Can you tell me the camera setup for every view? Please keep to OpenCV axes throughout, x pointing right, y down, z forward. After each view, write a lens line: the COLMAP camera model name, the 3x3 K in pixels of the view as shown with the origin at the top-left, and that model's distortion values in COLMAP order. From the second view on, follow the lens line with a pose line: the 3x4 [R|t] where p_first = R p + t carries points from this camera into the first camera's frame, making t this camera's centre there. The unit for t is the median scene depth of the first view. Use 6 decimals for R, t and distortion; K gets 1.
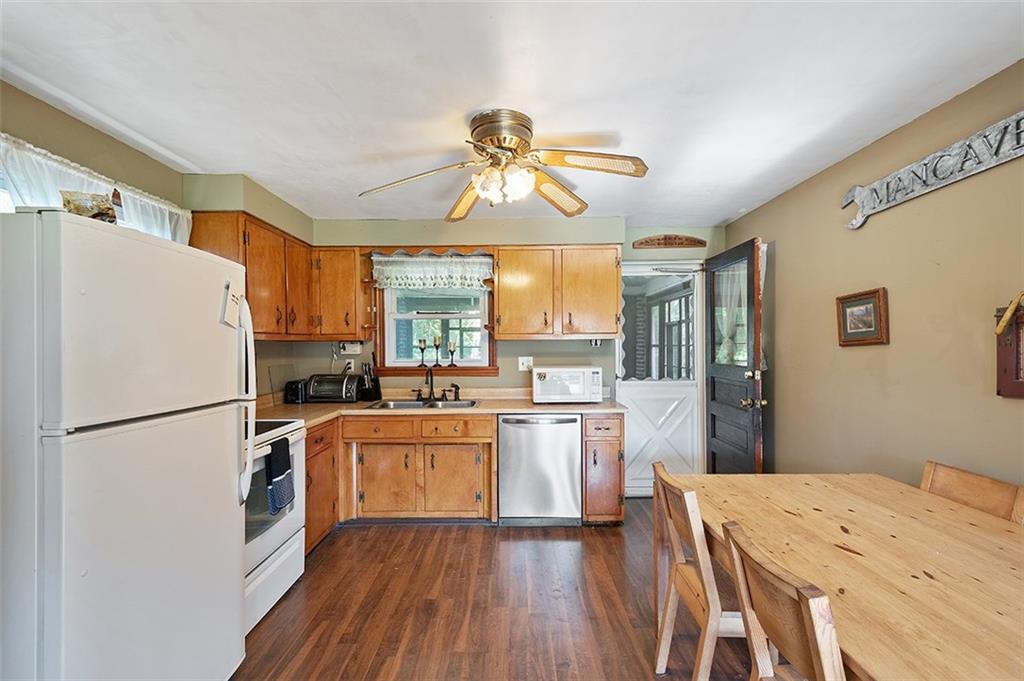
lens RADIAL K [[444.3, 0, 512.0], [0, 444.3, 340.5], [0, 0, 1]] dist [0.001024, -0.000314]
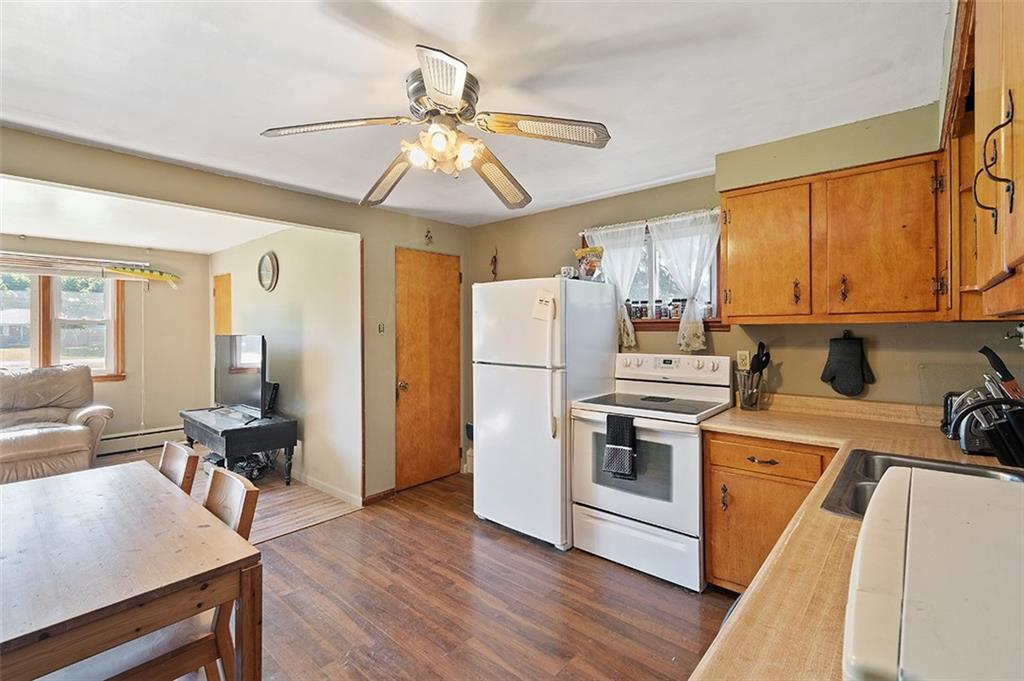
lens RADIAL K [[456.0, 0, 517.1], [0, 456.0, 337.5], [0, 0, 1]] dist [0.002885, -0.000404]
pose [[-0.650231, 0.014386, -0.759601, 0.348330], [0.016152, 0.999856, 0.005110, 0.011017], [0.759565, -0.008946, -0.650370, 1.056351]]
